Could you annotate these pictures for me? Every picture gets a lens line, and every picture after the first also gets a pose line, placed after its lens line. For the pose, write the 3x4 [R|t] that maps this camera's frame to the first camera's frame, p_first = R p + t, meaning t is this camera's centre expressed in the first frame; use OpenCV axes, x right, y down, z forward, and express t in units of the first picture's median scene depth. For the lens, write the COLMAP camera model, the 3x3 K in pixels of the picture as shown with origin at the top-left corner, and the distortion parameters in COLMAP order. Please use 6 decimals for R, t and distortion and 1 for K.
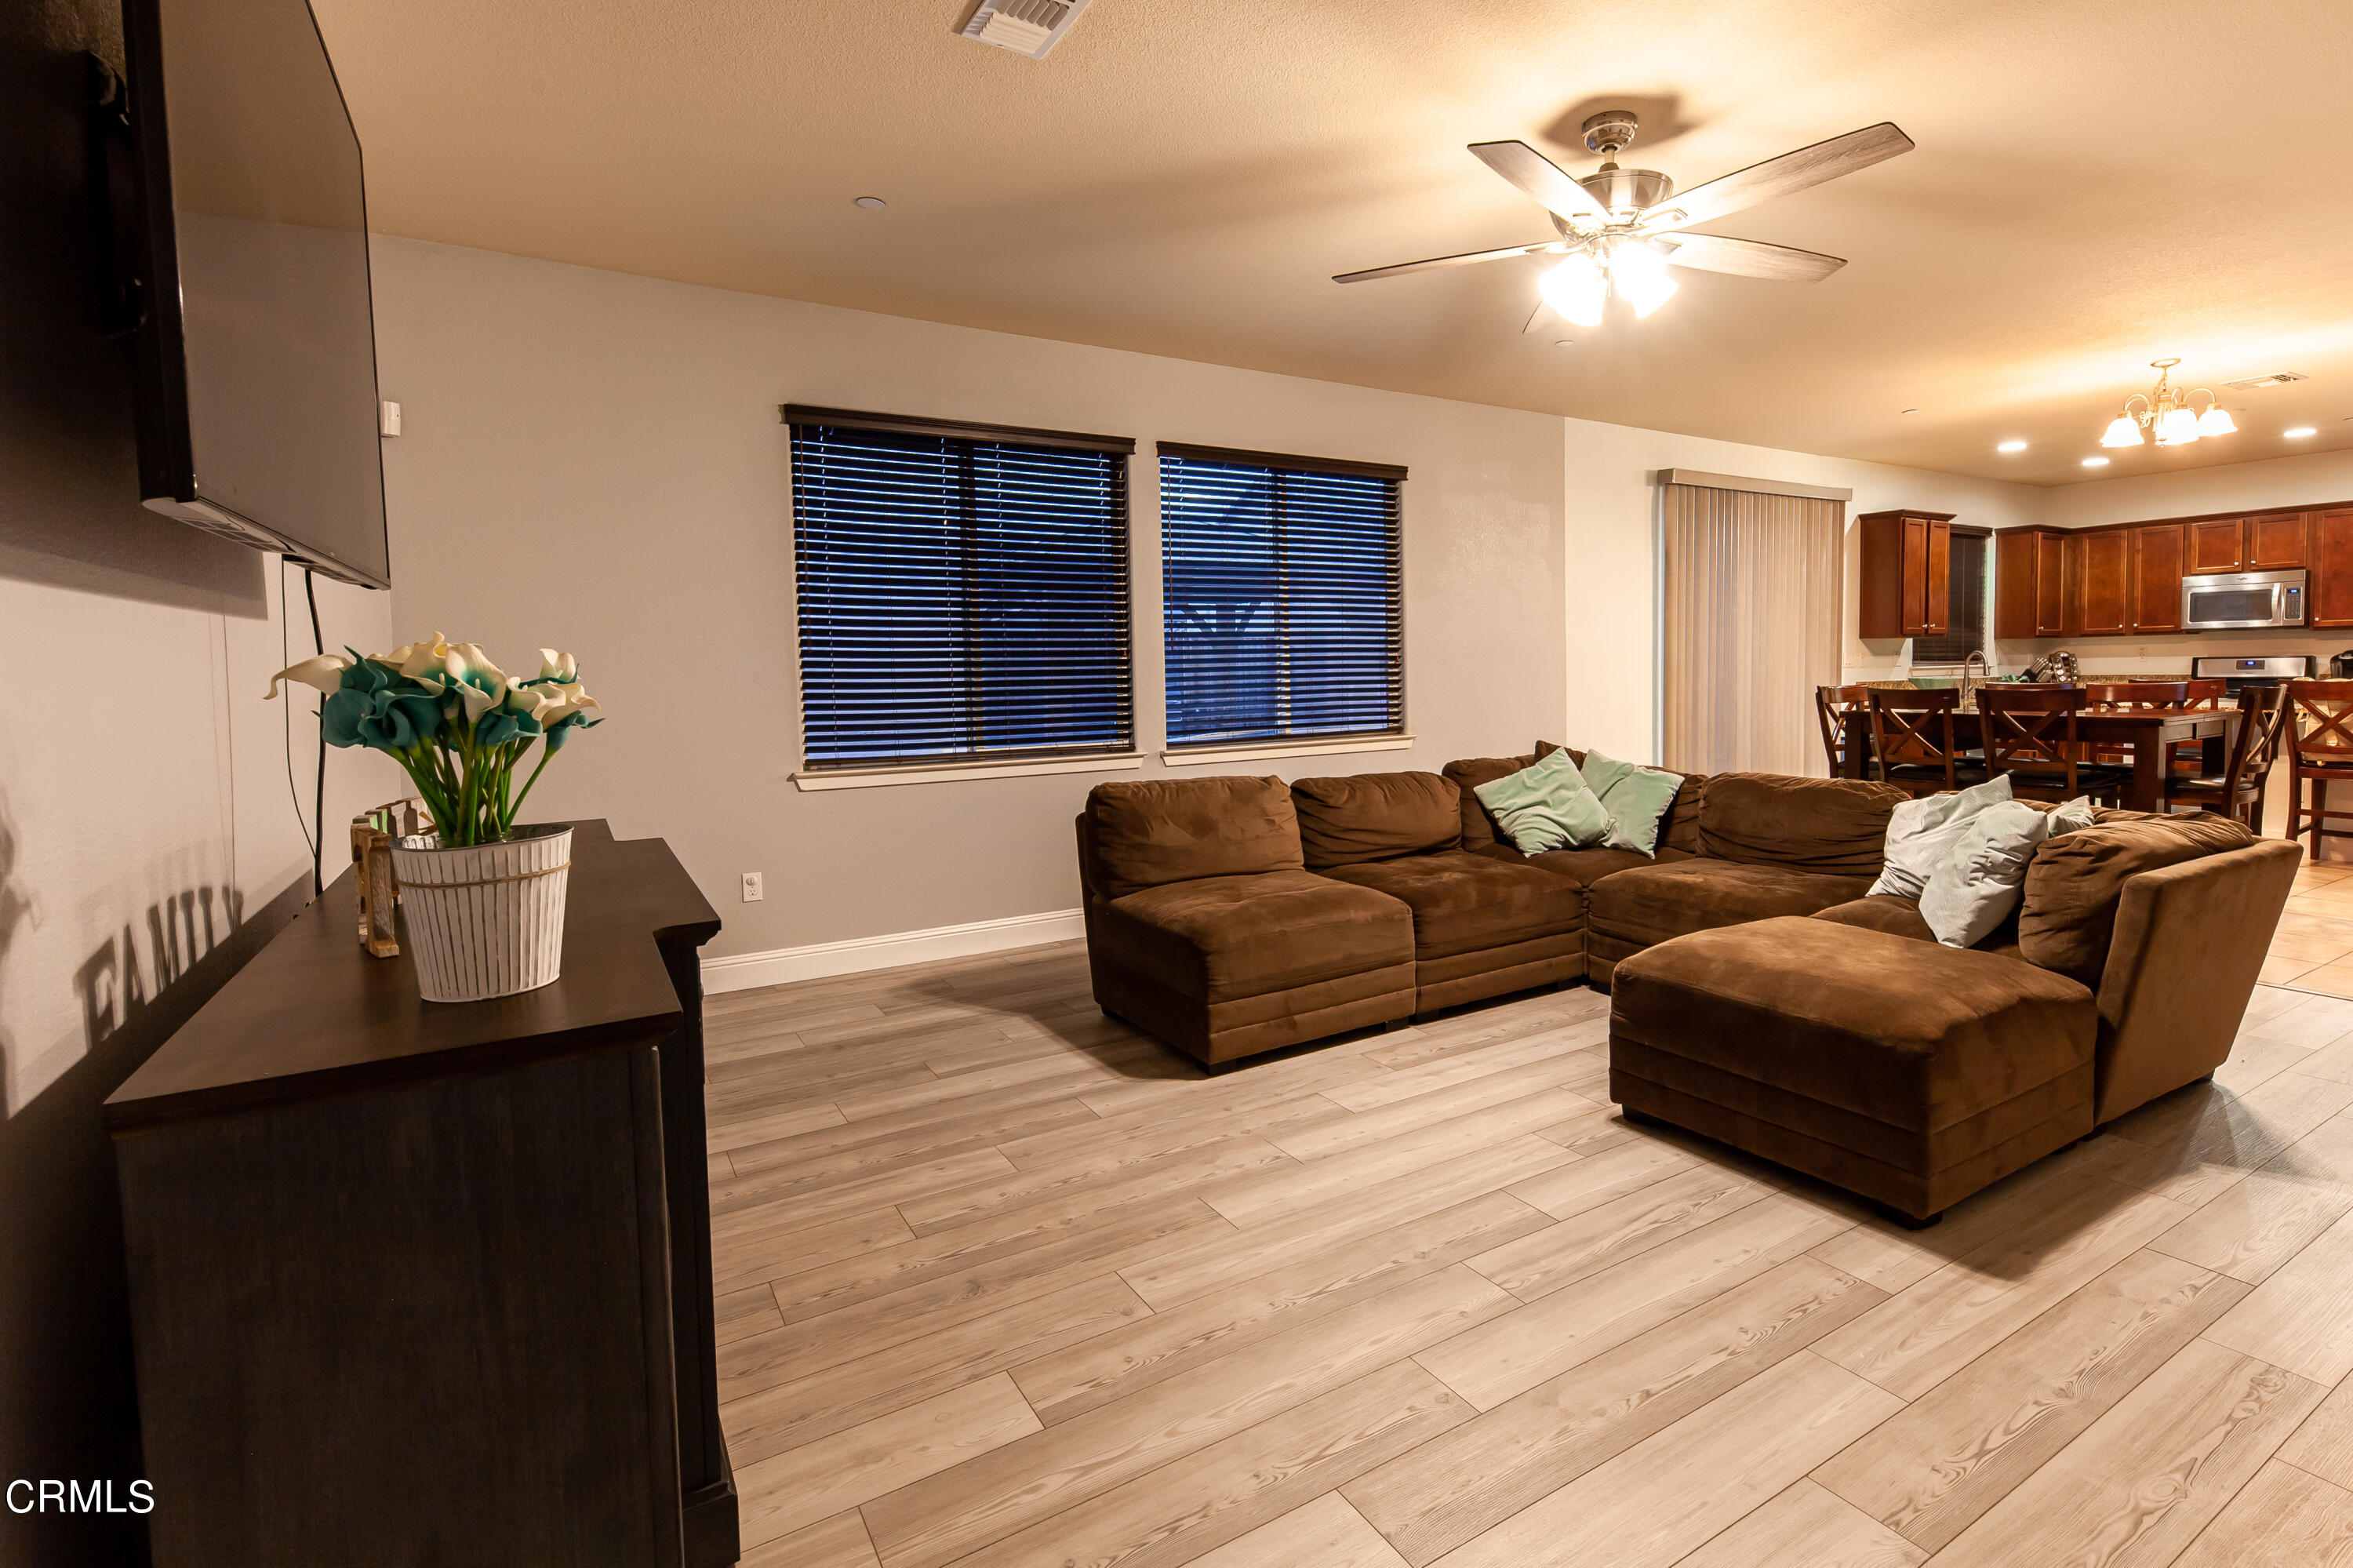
lens RADIAL K [[1120.6, 0, 1252.3], [0, 1120.6, 731.0], [0, 0, 1]] dist [0.001133, -0.000710]
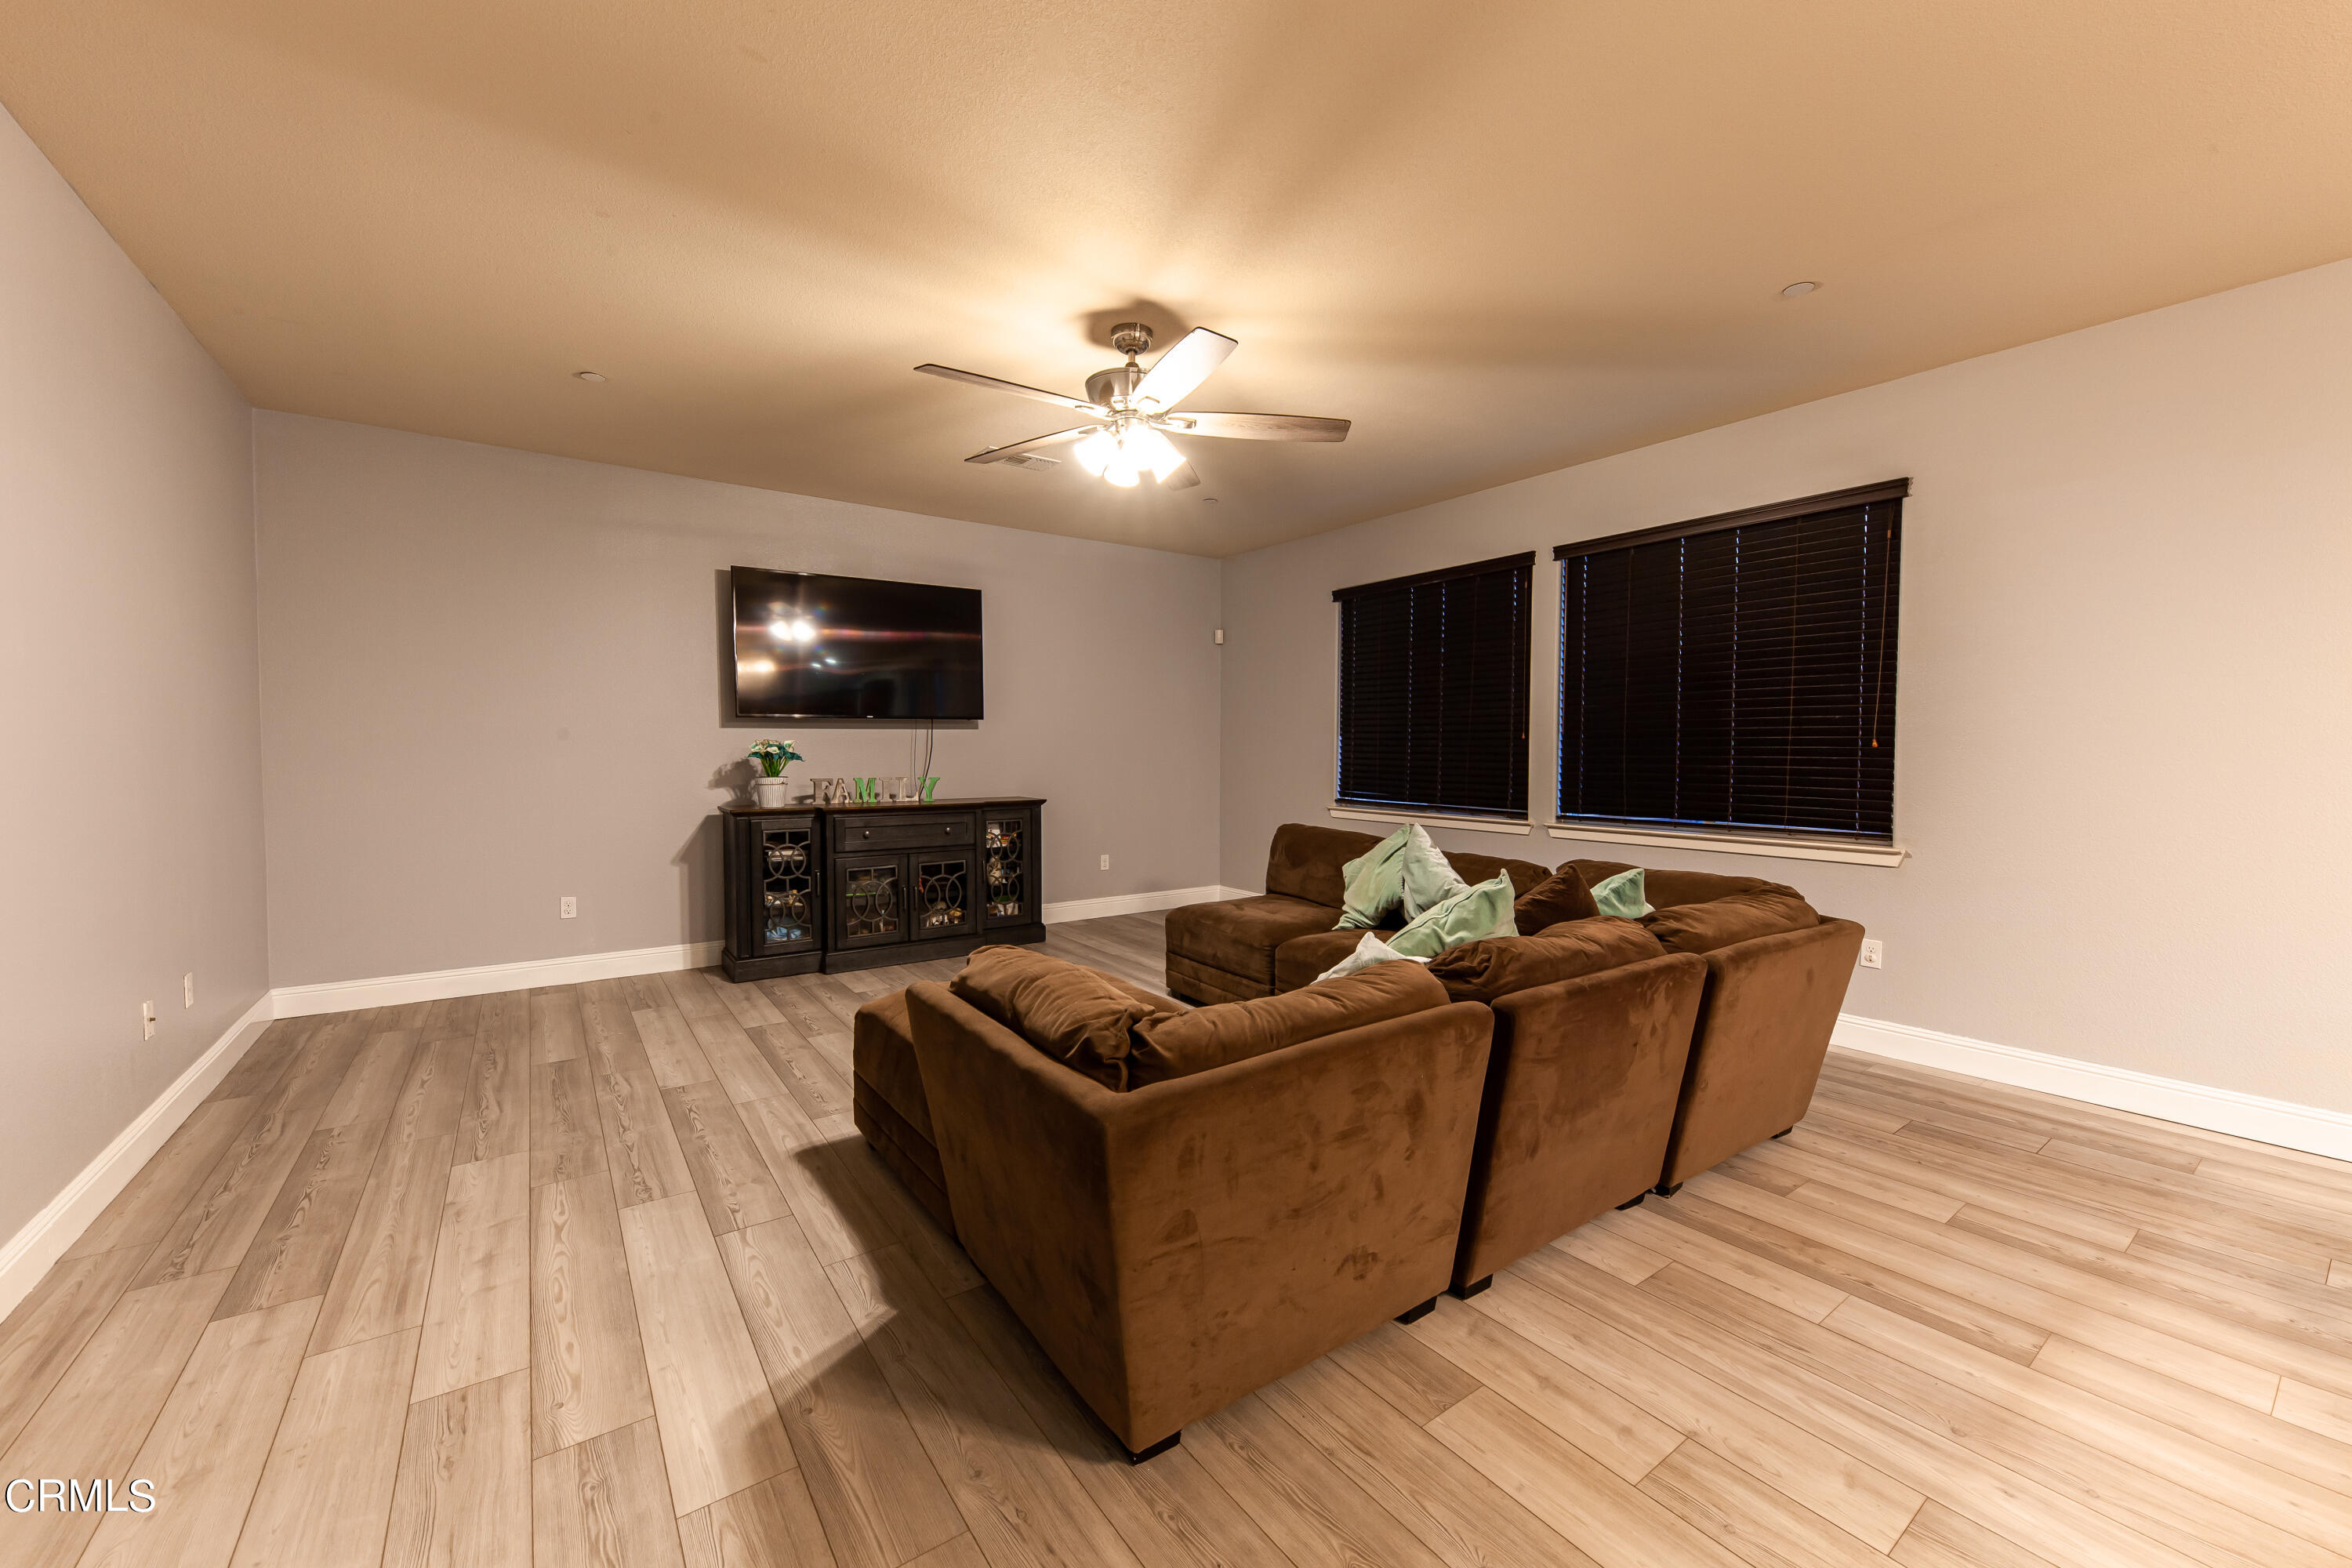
lens RADIAL K [[926.1, 0, 1231.1], [0, 926.1, 773.8], [0, 0, 1]] dist [0.009622, 0.000056]
pose [[0.079743, 0.044183, -0.995836, 1.935053], [-0.061790, 0.997315, 0.039301, -0.112852], [0.994899, 0.058398, 0.082259, 1.433489]]
